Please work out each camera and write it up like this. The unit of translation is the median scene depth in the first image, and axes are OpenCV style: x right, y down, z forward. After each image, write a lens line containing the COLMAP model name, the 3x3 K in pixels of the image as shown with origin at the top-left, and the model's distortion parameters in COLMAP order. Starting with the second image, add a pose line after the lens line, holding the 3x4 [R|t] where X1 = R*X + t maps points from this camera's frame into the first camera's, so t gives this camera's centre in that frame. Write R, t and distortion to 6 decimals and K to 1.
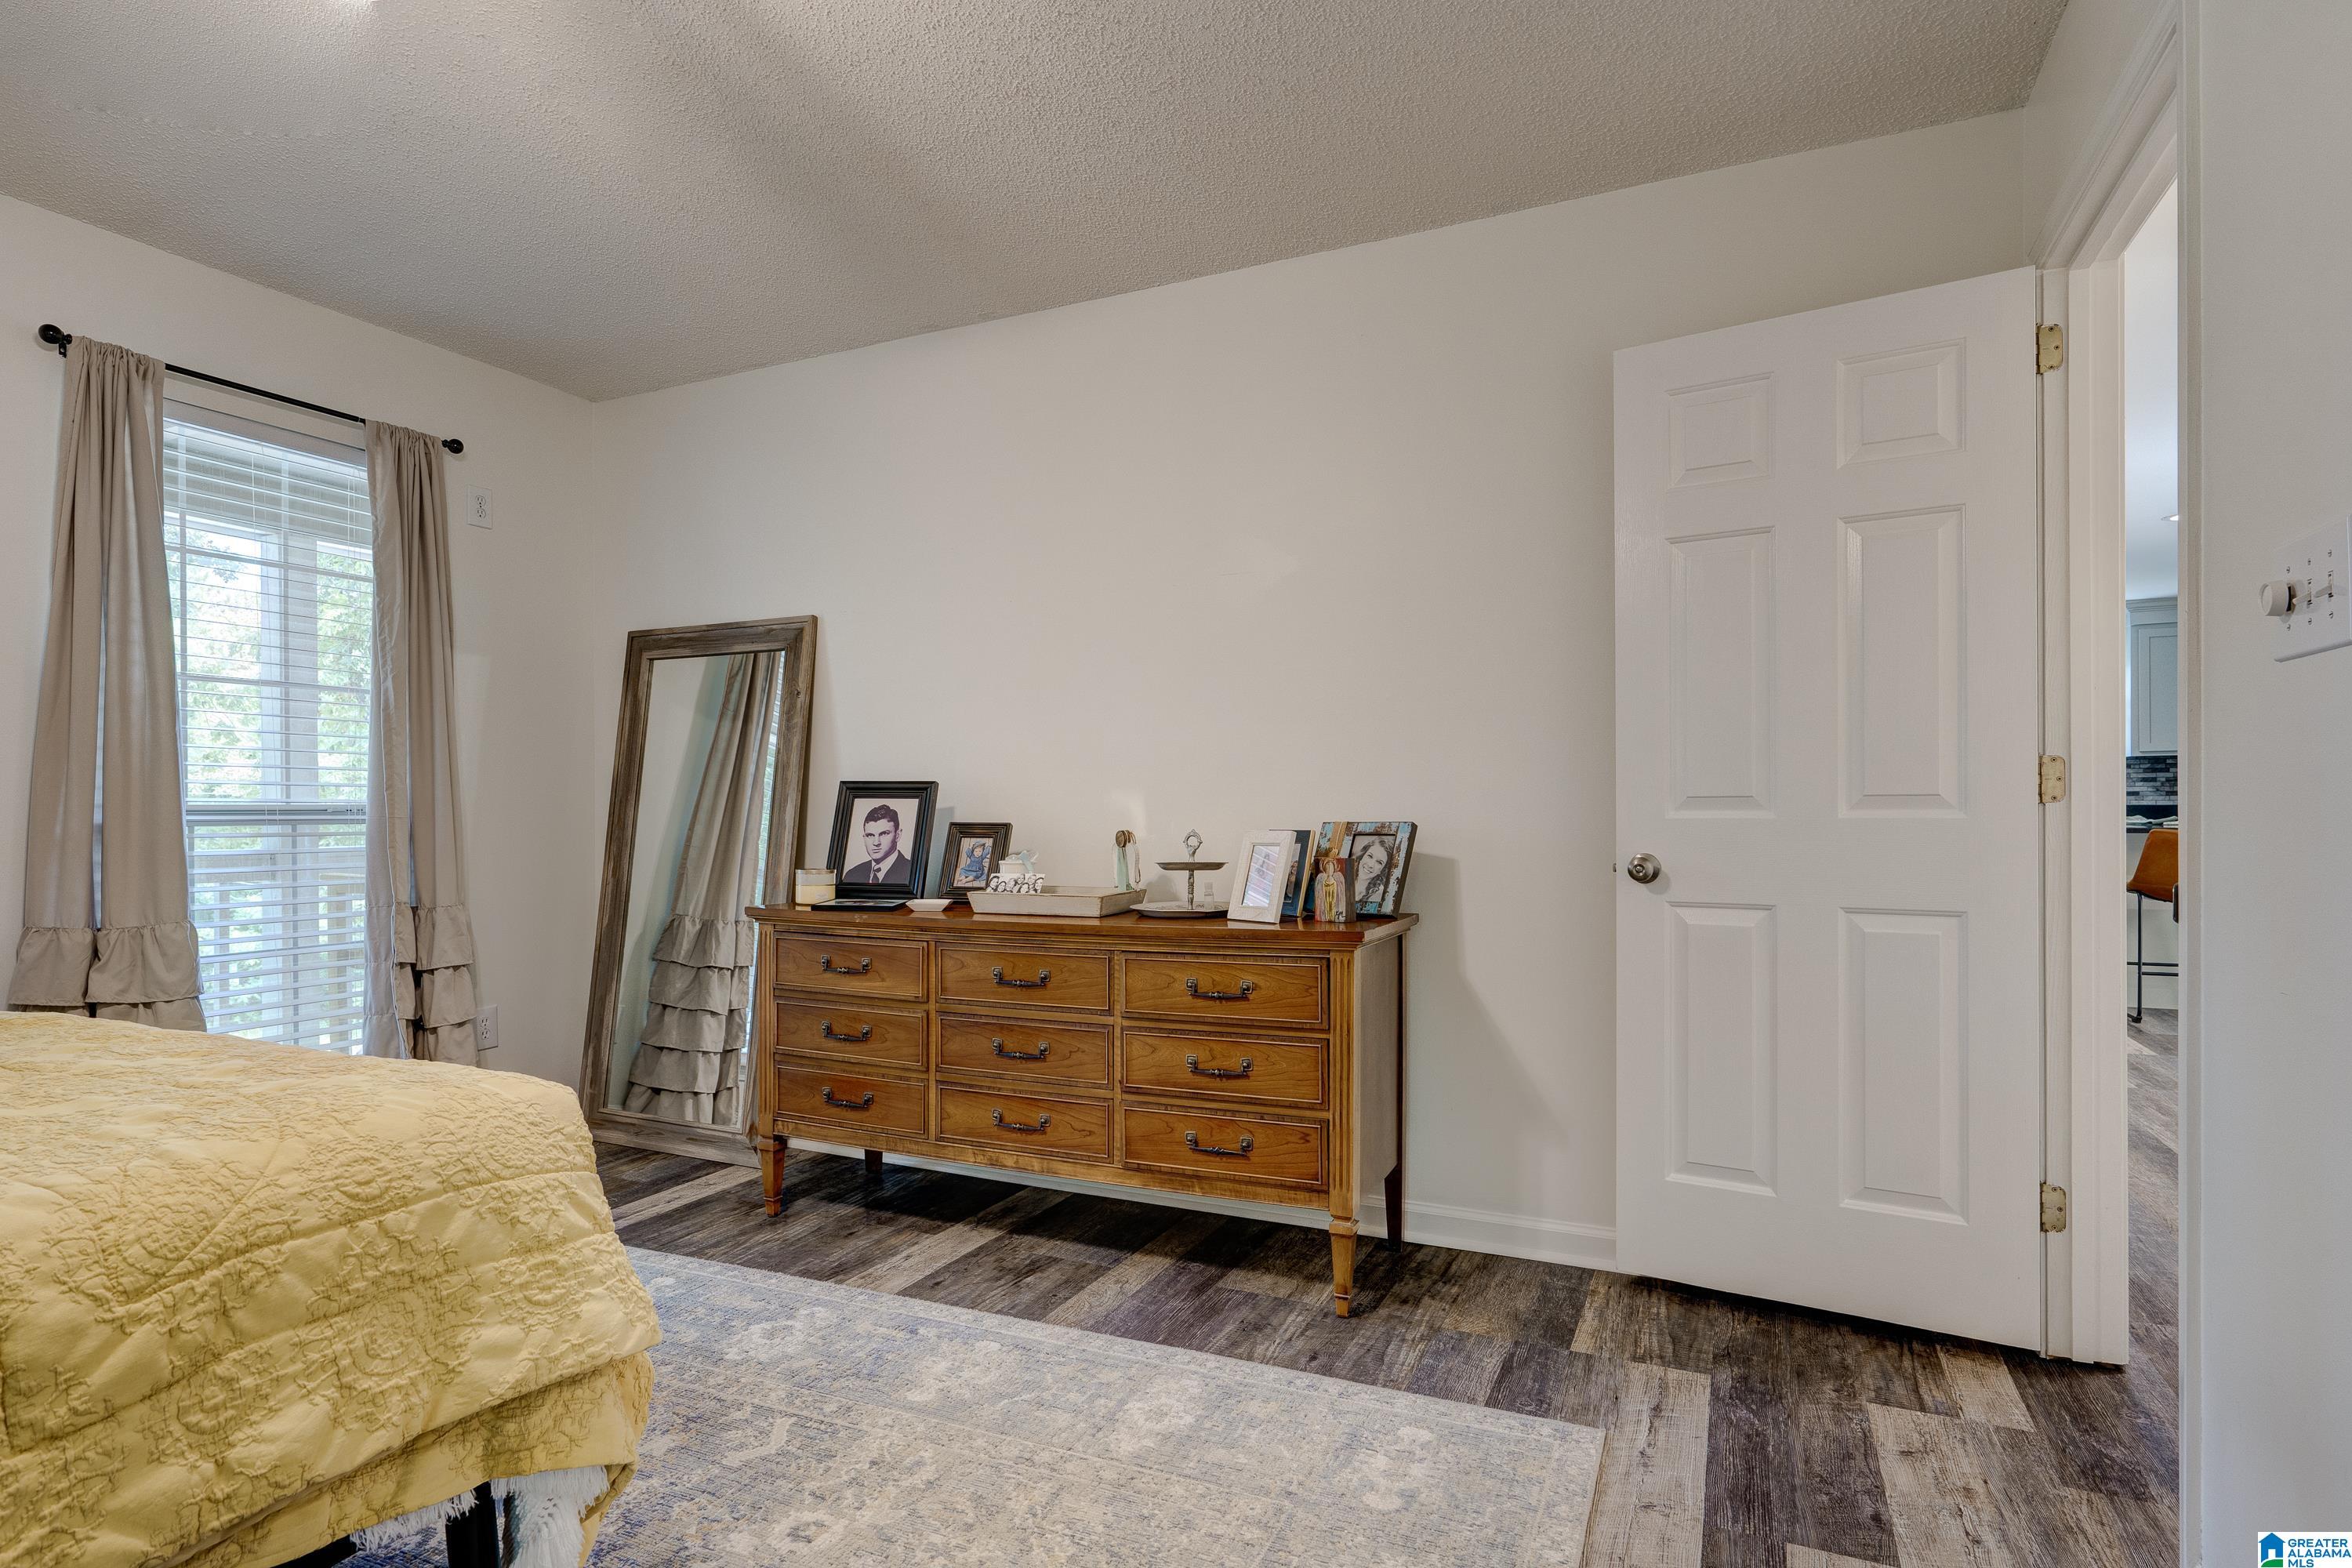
lens RADIAL K [[1236.7, 0, 1176.0], [0, 1236.7, 784.0], [0, 0, 1]] dist [0.000509, 0.000363]
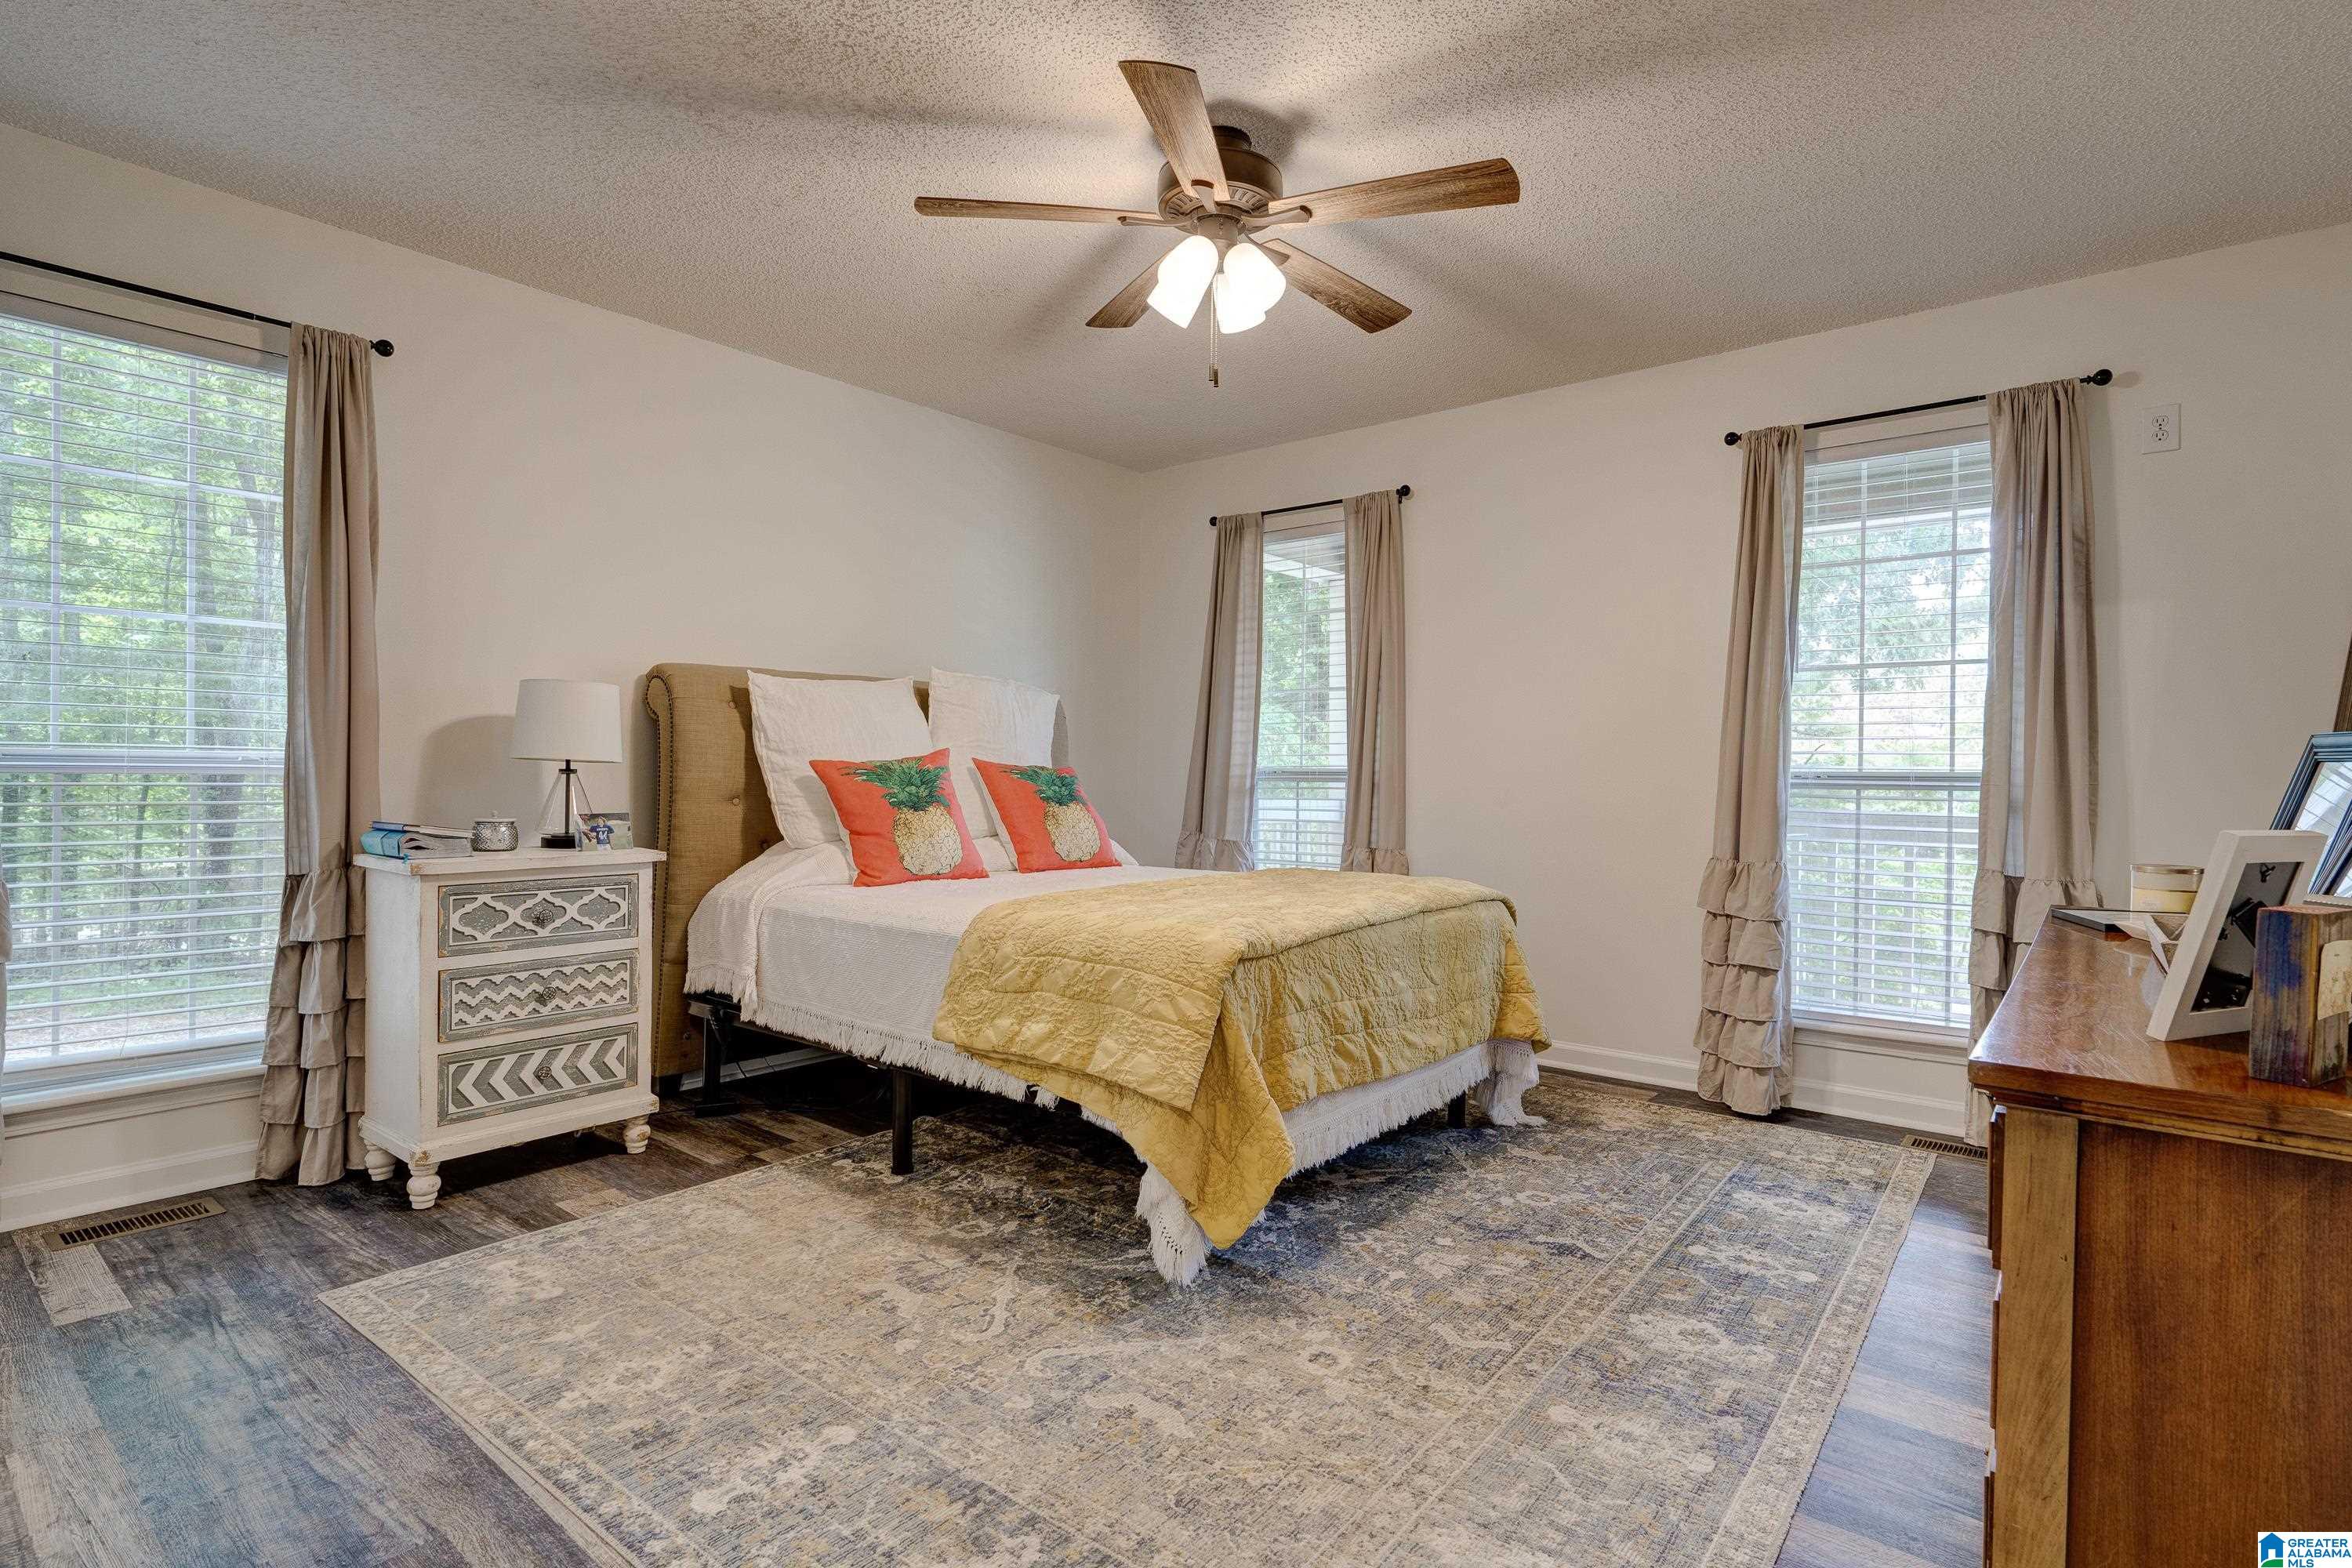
lens RADIAL K [[1149.7, 0, 1176.0], [0, 1149.7, 784.0], [0, 0, 1]] dist [-0.000401, -0.000127]
pose [[-0.254921, 0.013361, -0.966870, 0.499417], [0.006690, 0.999905, 0.012054, 0.010940], [0.966939, -0.003396, -0.254986, 0.687332]]
